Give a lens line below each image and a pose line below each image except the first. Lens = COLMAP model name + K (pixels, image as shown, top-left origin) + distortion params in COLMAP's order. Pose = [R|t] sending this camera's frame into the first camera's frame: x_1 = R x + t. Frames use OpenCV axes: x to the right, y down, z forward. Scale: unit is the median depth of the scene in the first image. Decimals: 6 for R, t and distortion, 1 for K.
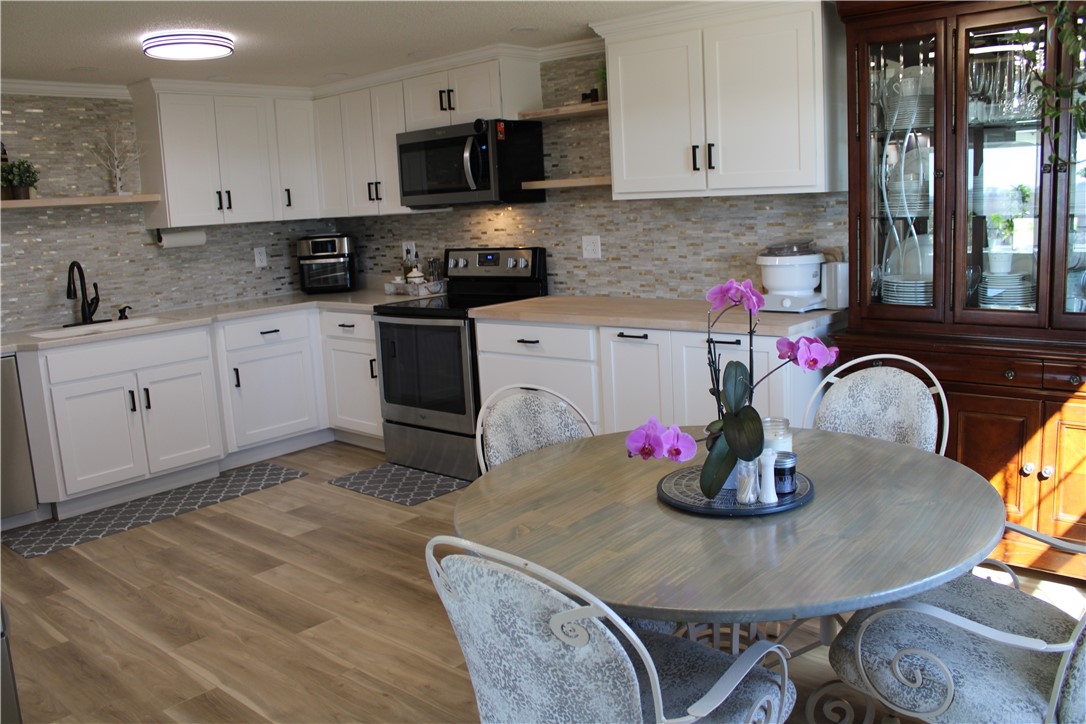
lens RADIAL K [[907.3, 0, 543.0], [0, 907.3, 362.0], [0, 0, 1]] dist [-0.158406, 0.153105]
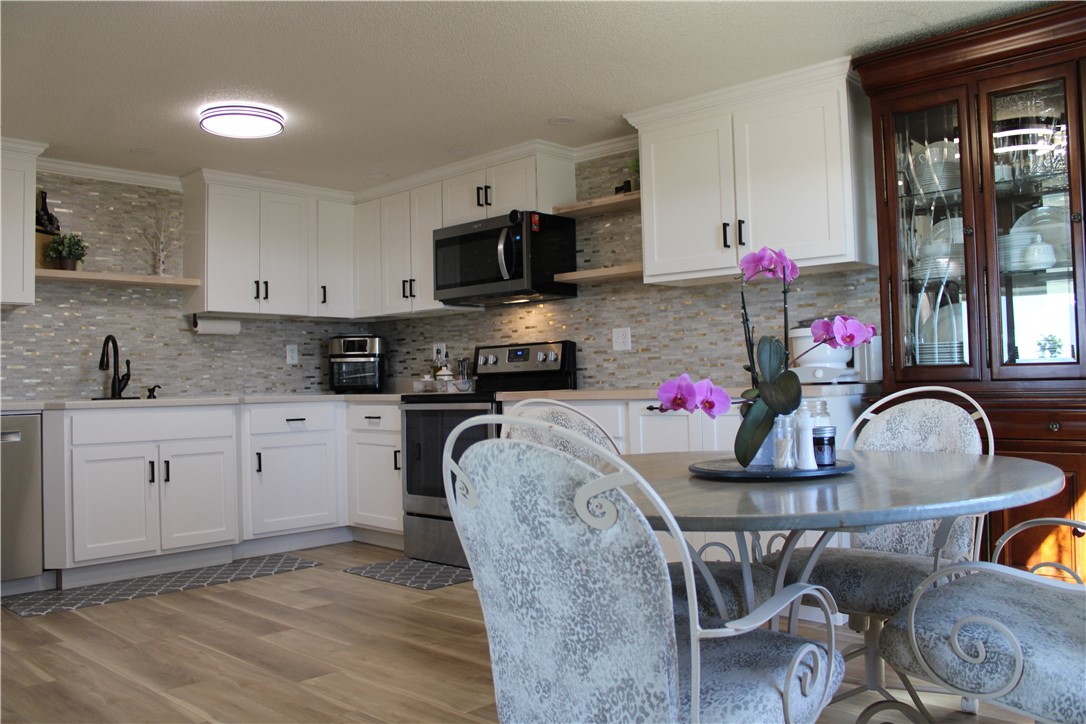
lens RADIAL K [[907.3, 0, 543.0], [0, 907.3, 362.0], [0, 0, 1]] dist [-0.158406, 0.153105]
pose [[0.999049, 0.028335, -0.033133, 0.000643], [-0.034287, 0.980059, -0.195724, 0.104875], [0.026926, 0.196674, 0.980099, 0.021352]]
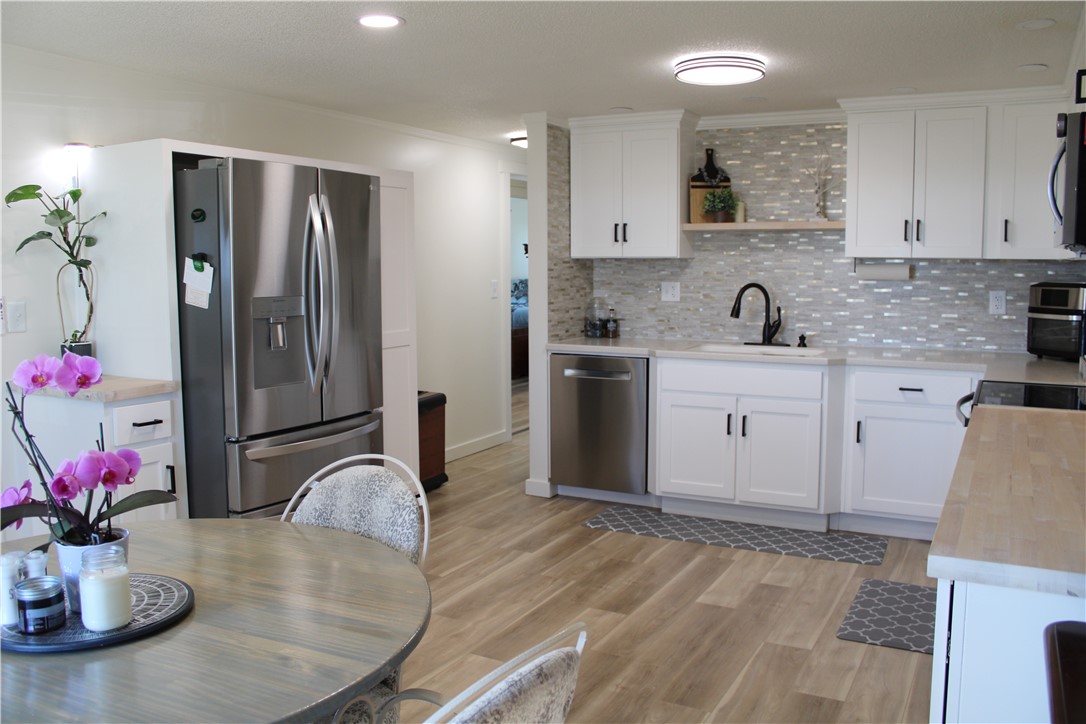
lens RADIAL K [[907.3, 0, 543.0], [0, 907.3, 362.0], [0, 0, 1]] dist [-0.158406, 0.153105]
pose [[0.232450, 0.157655, -0.959746, 0.474893], [-0.178232, 0.976970, 0.117316, -0.111123], [0.956138, 0.143787, 0.255196, 0.537335]]
